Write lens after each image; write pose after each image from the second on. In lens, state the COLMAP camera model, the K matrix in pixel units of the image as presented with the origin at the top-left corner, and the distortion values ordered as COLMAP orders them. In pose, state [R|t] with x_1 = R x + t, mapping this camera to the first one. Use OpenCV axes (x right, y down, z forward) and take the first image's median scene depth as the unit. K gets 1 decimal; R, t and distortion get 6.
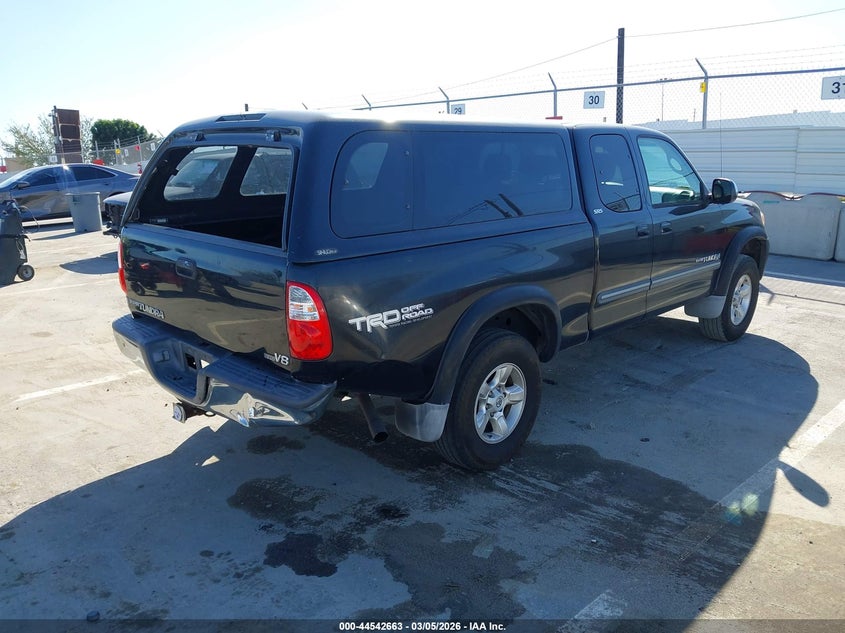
lens RADIAL K [[709.6, 0, 422.5], [0, 709.6, 316.5], [0, 0, 1]] dist [-0.008536, -0.005098]
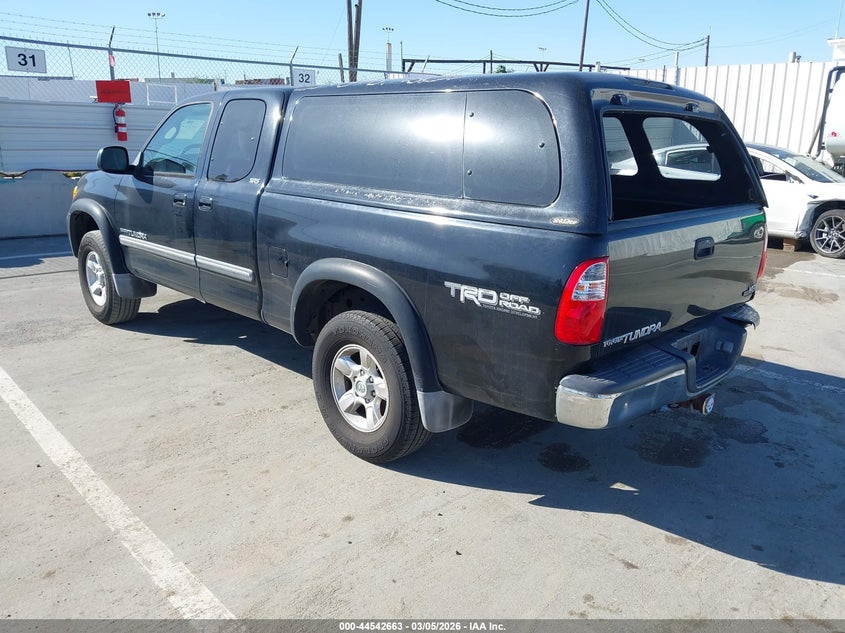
lens RADIAL K [[670.8, 0, 422.5], [0, 670.8, 316.5], [0, 0, 1]] dist [0.005155, 0.004463]
pose [[-0.017970, -0.272875, 0.961882, -0.977177], [0.217485, 0.937935, 0.270144, -0.262511], [-0.975898, 0.214049, 0.042491, 1.083546]]
